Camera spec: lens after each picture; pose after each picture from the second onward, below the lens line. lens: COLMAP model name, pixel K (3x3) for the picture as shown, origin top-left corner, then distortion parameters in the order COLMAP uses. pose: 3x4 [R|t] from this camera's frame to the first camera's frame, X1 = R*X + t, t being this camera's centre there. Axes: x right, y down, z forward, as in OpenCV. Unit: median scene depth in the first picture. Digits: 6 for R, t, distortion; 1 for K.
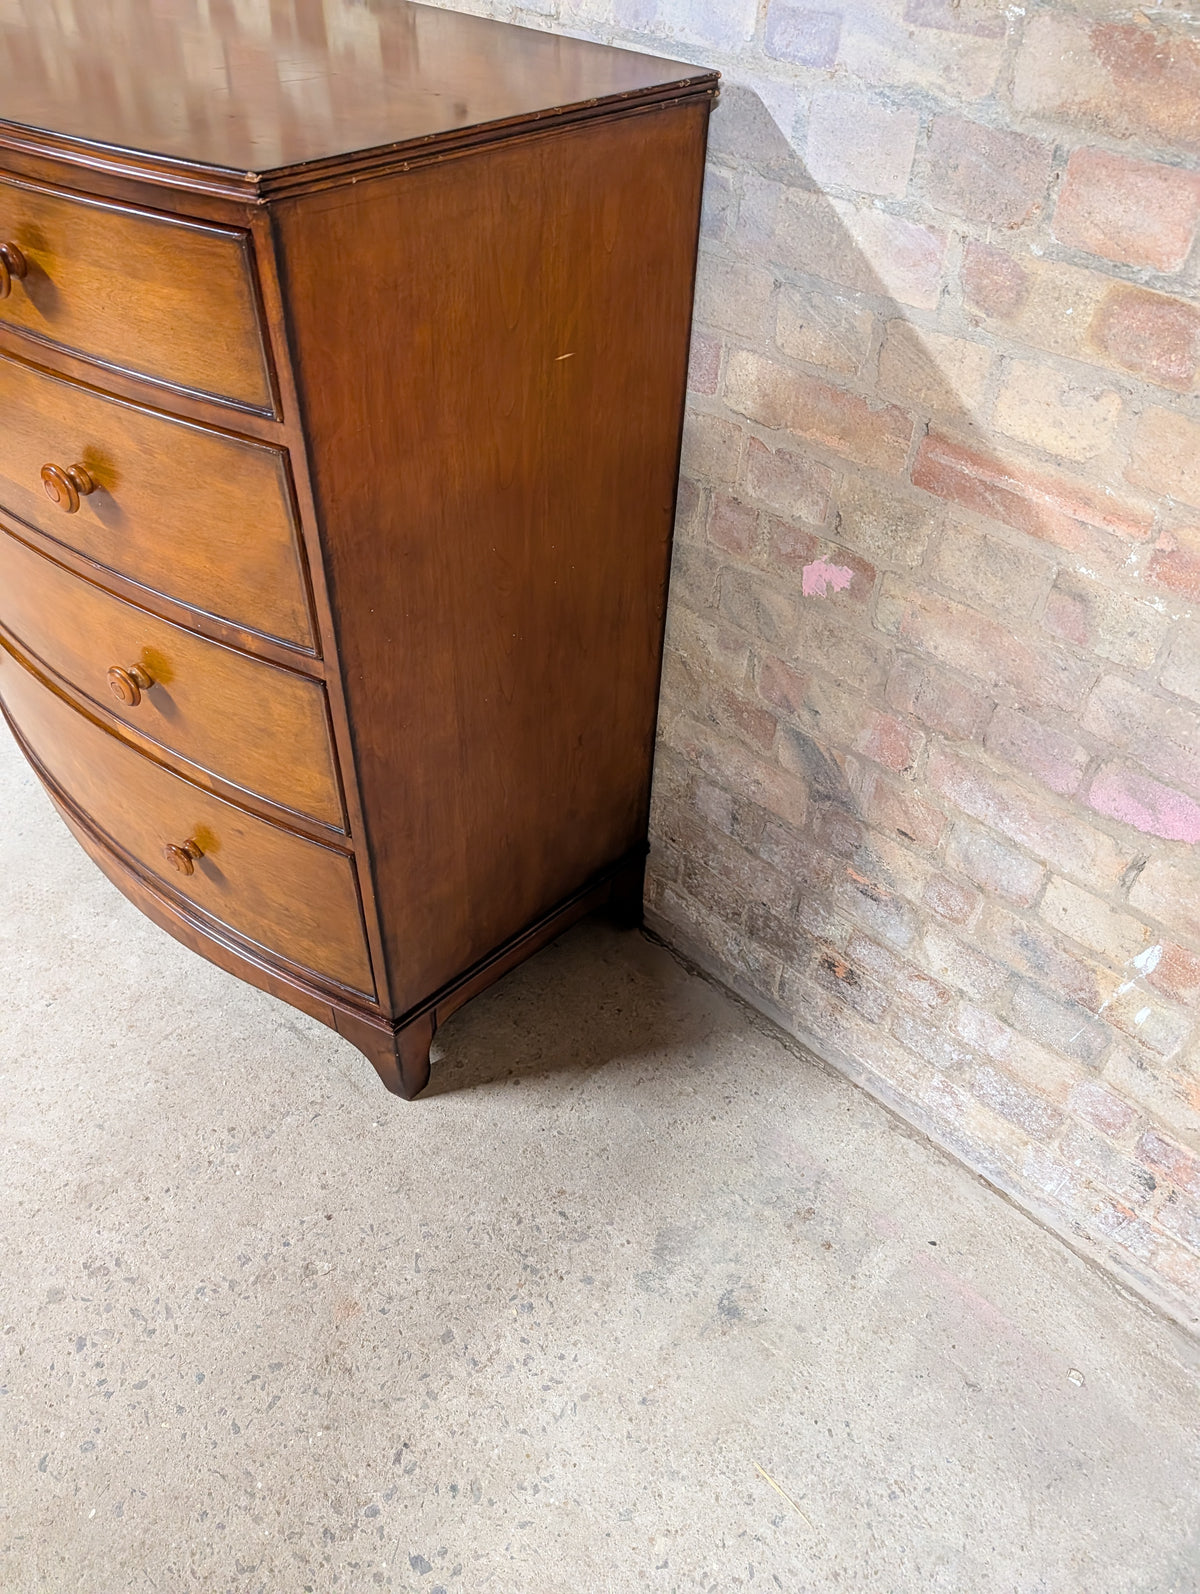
lens RADIAL K [[1149.7, 0, 584.7], [0, 1149.7, 813.4], [0, 0, 1]] dist [0.008673, -0.011423]
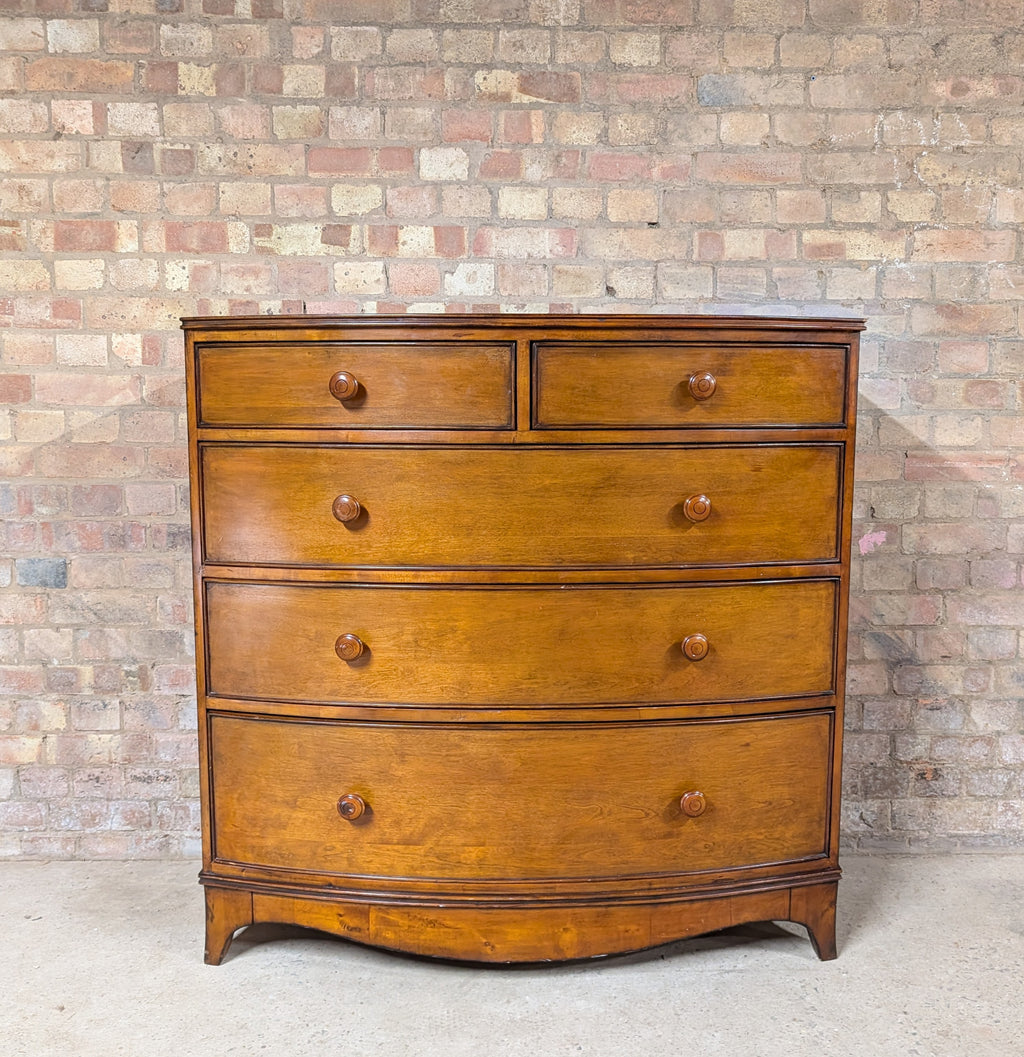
lens RADIAL K [[1025.1, 0, 550.7], [0, 1025.1, 537.8], [0, 0, 1]] dist [0.001378, 0.000000]
pose [[0.699388, -0.107704, 0.706580, -1.532466], [0.505972, 0.772846, -0.383017, 0.208182], [-0.504825, 0.625388, 0.595014, 0.198585]]
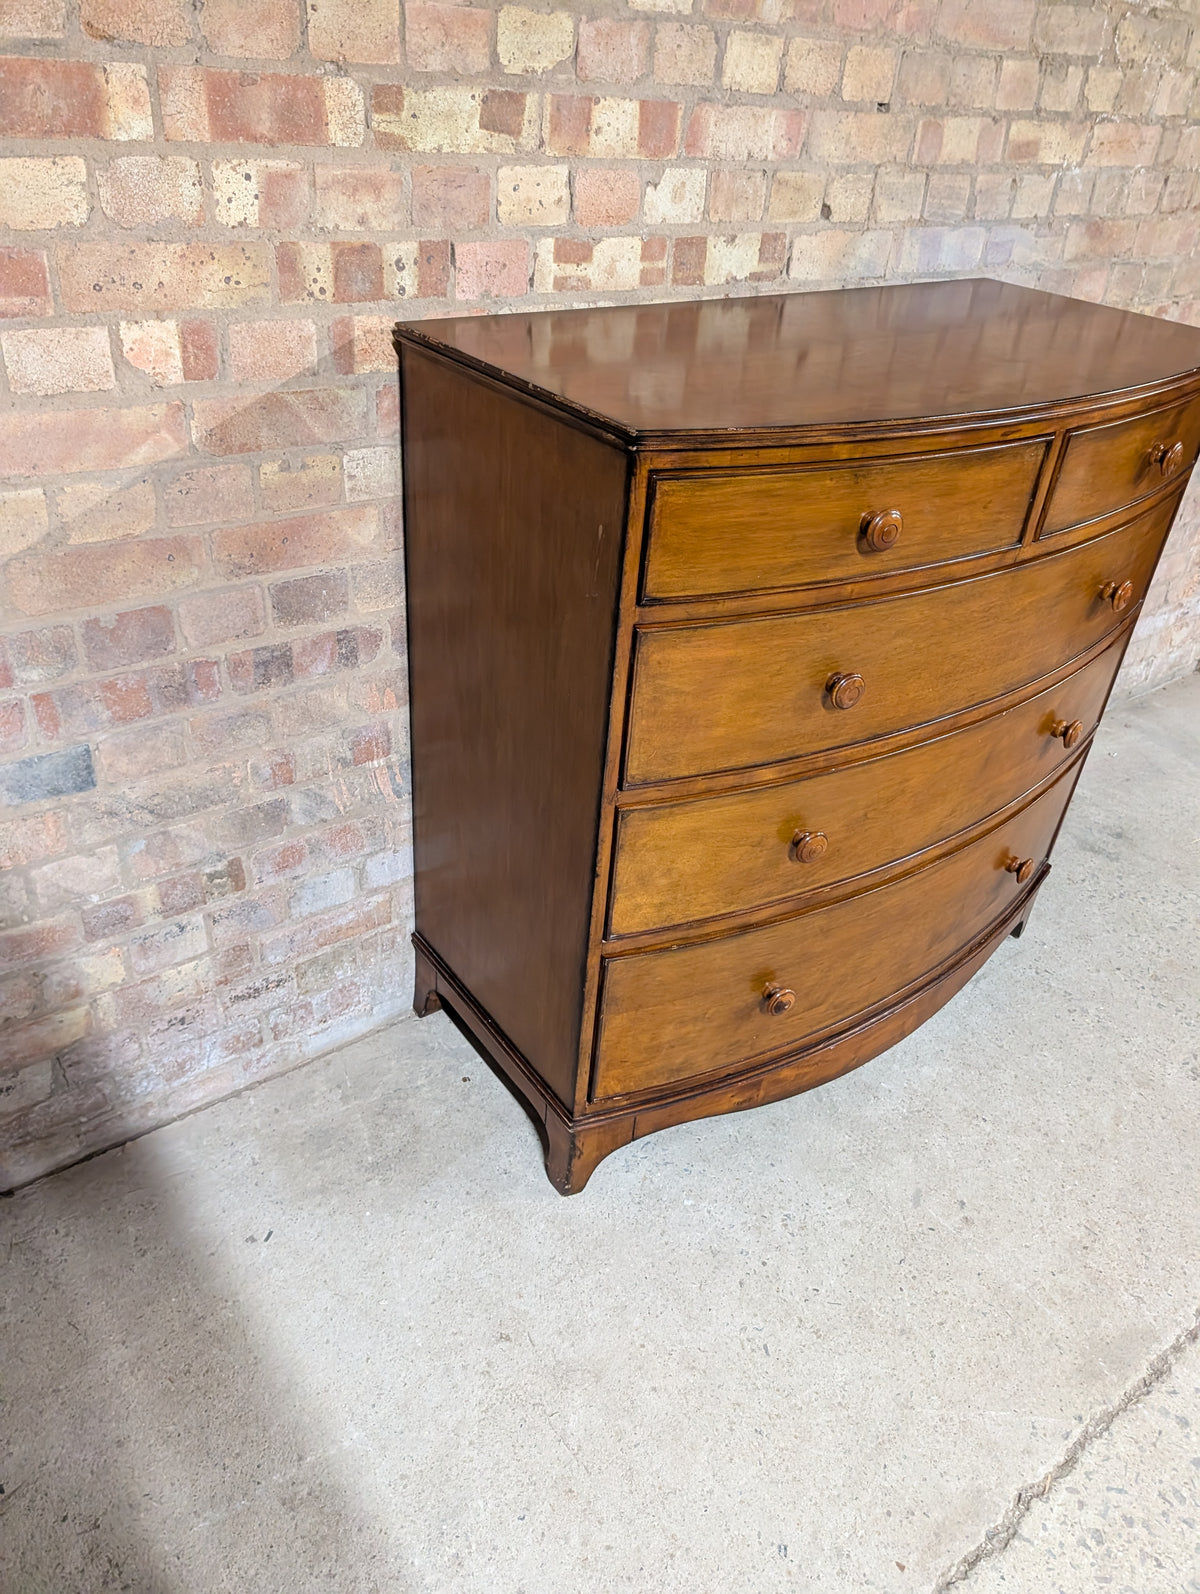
lens RADIAL K [[1149.7, 0, 607.5], [0, 1149.7, 798.1], [0, 0, 1]] dist [0.008673, -0.011423]
pose [[0.148859, -0.562088, 0.813571, -1.757741], [0.631399, 0.687216, 0.359264, -0.970474], [-0.761037, 0.460208, 0.457200, 0.846505]]
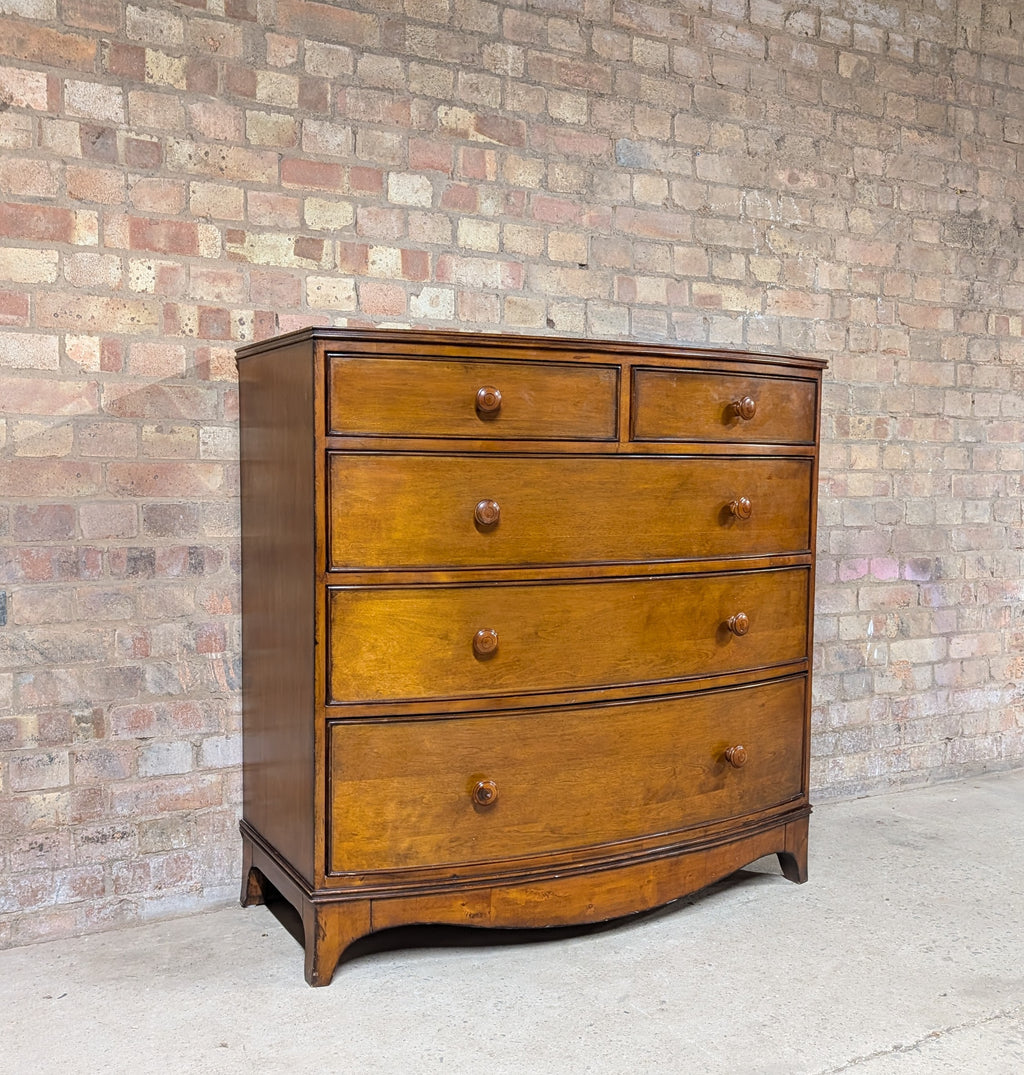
lens RADIAL K [[1193.5, 0, 538.9], [0, 1193.5, 563.9], [0, 0, 1]] dist [0.006848, 0.000000]
pose [[0.271627, -0.098950, 0.957302, -2.391680], [0.665030, 0.738312, -0.112383, -0.189151], [-0.695668, 0.667161, 0.266351, 0.670113]]
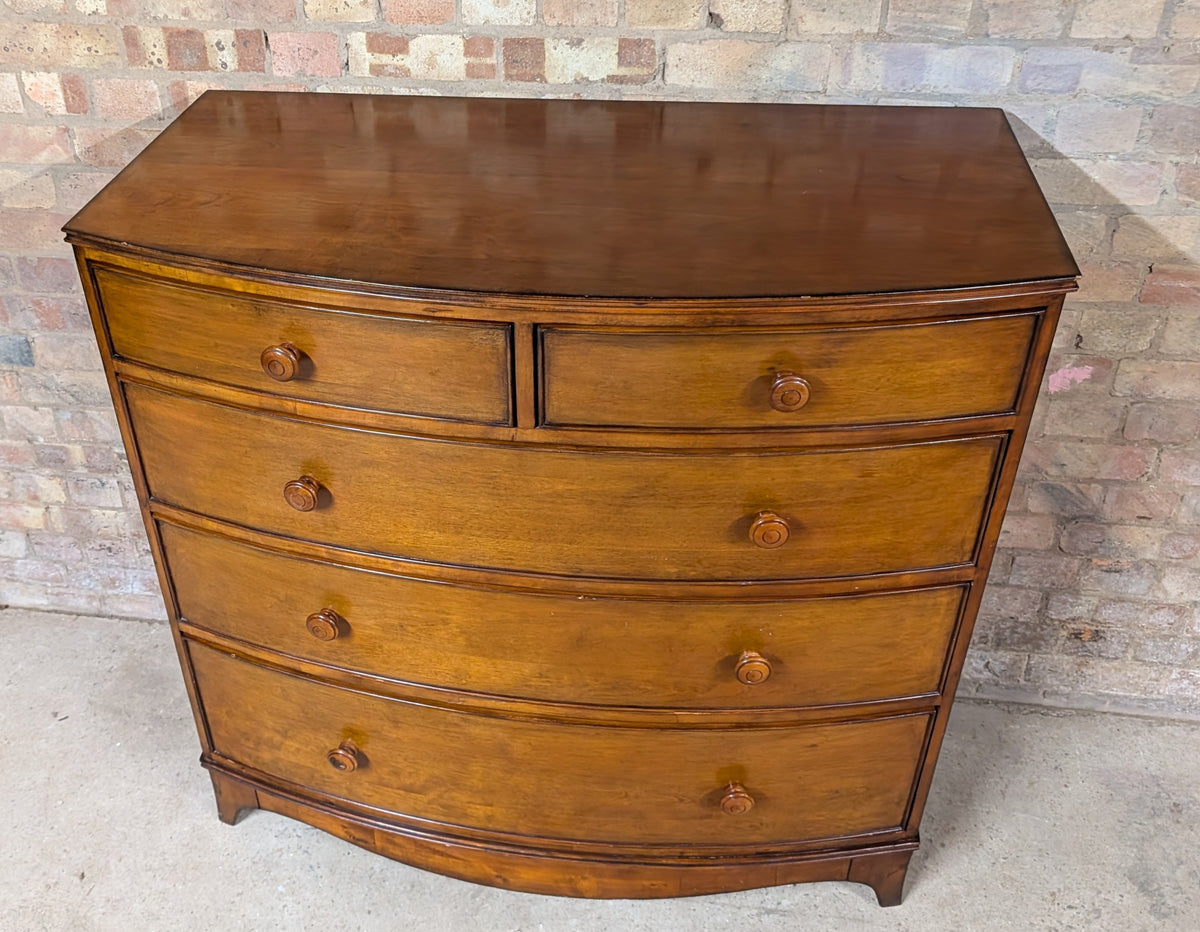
lens RADIAL K [[1191.5, 0, 494.6], [0, 1191.5, 410.9], [0, 0, 1]] dist [-0.001467, 0.000000]
pose [[0.817233, -0.371042, 0.440974, -1.094514], [0.437542, 0.897469, -0.055730, -0.412160], [-0.375083, 0.238489, 0.895788, -0.068586]]
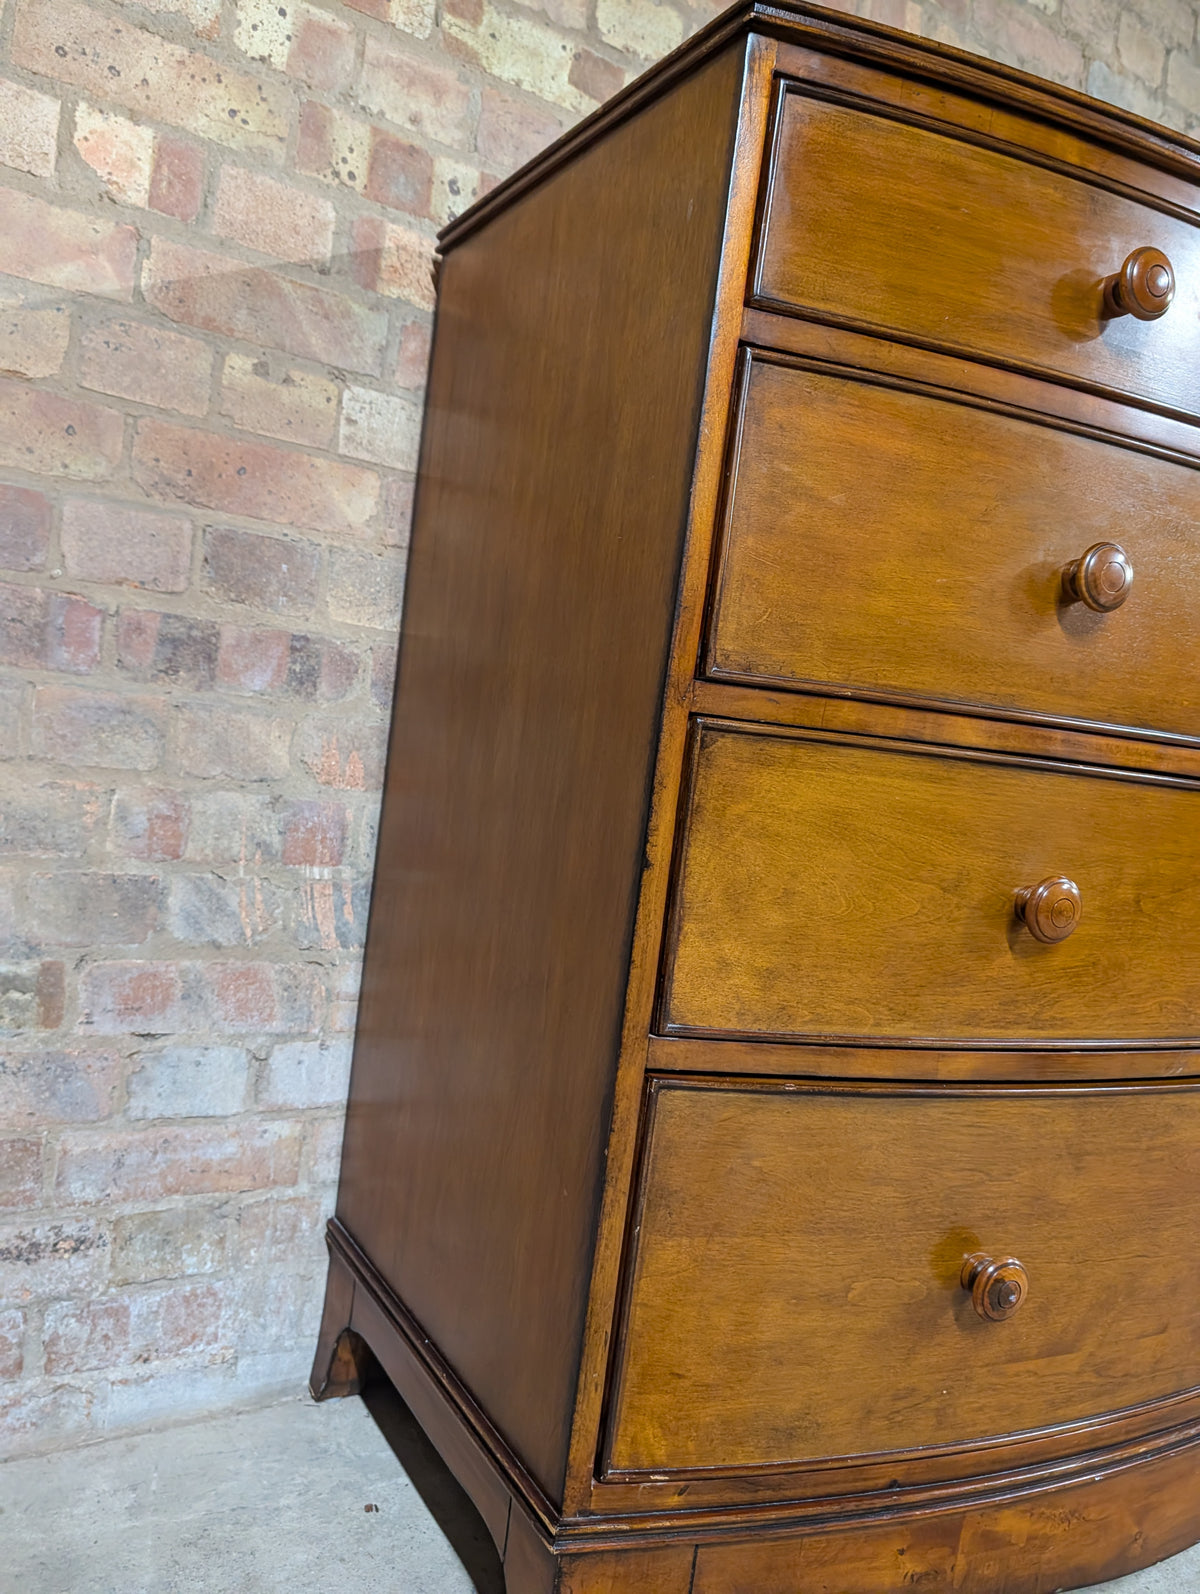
lens RADIAL K [[1149.7, 0, 582.2], [0, 1149.7, 807.5], [0, 0, 1]] dist [0.008673, -0.011423]
pose [[0.246924, -0.052995, 0.967585, -1.457539], [0.584071, 0.804887, -0.104969, -0.488890], [-0.773233, 0.591057, 0.229698, 1.288677]]
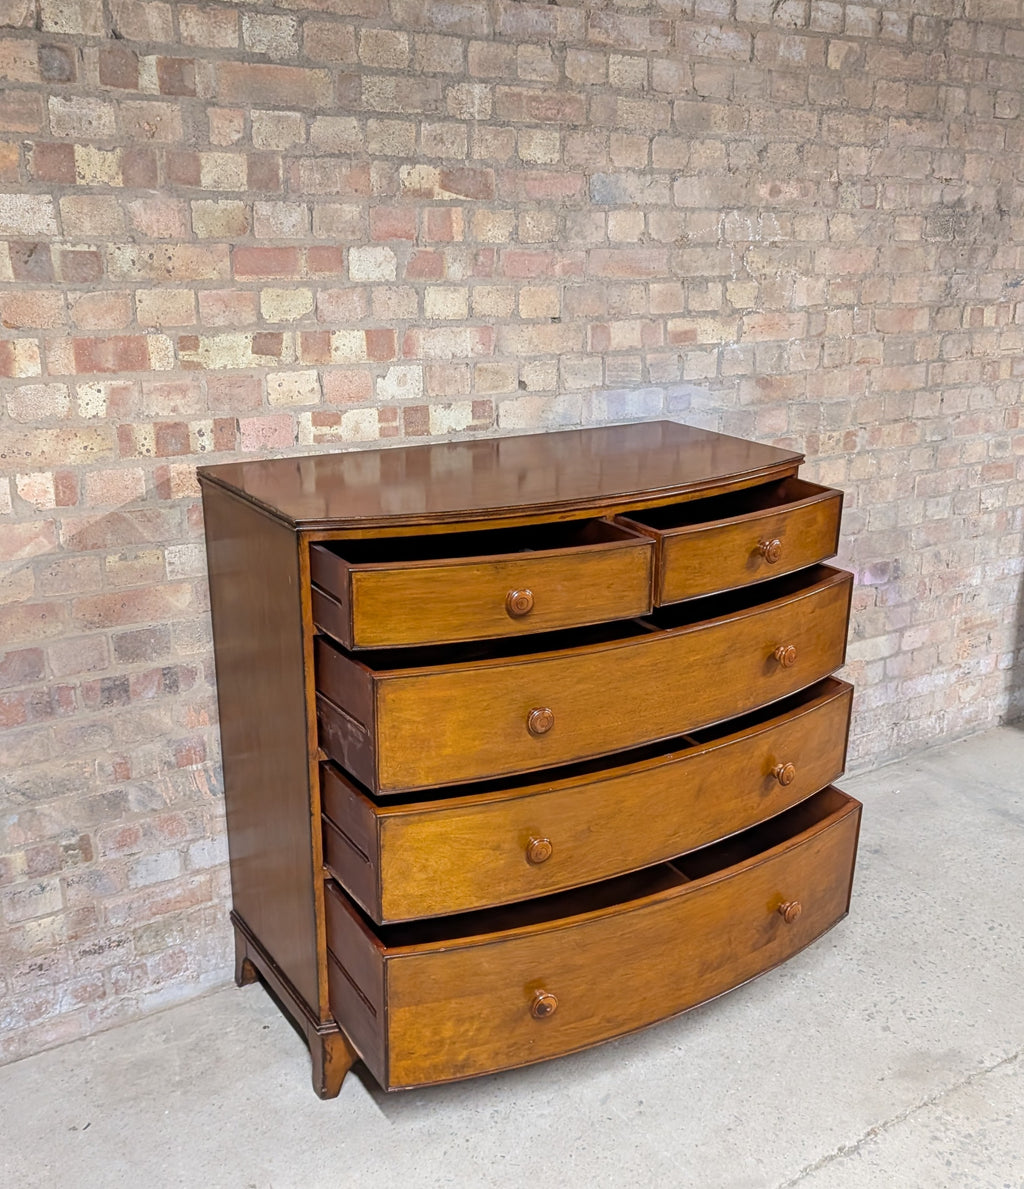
lens RADIAL K [[1272.1, 0, 602.3], [0, 1272.1, 620.3], [0, 0, 1]] dist [0.004687, 0.000000]
pose [[0.167843, -0.332249, 0.928138, -2.428353], [0.666674, 0.731812, 0.141409, -0.696558], [-0.726205, 0.595031, 0.344331, 0.298125]]
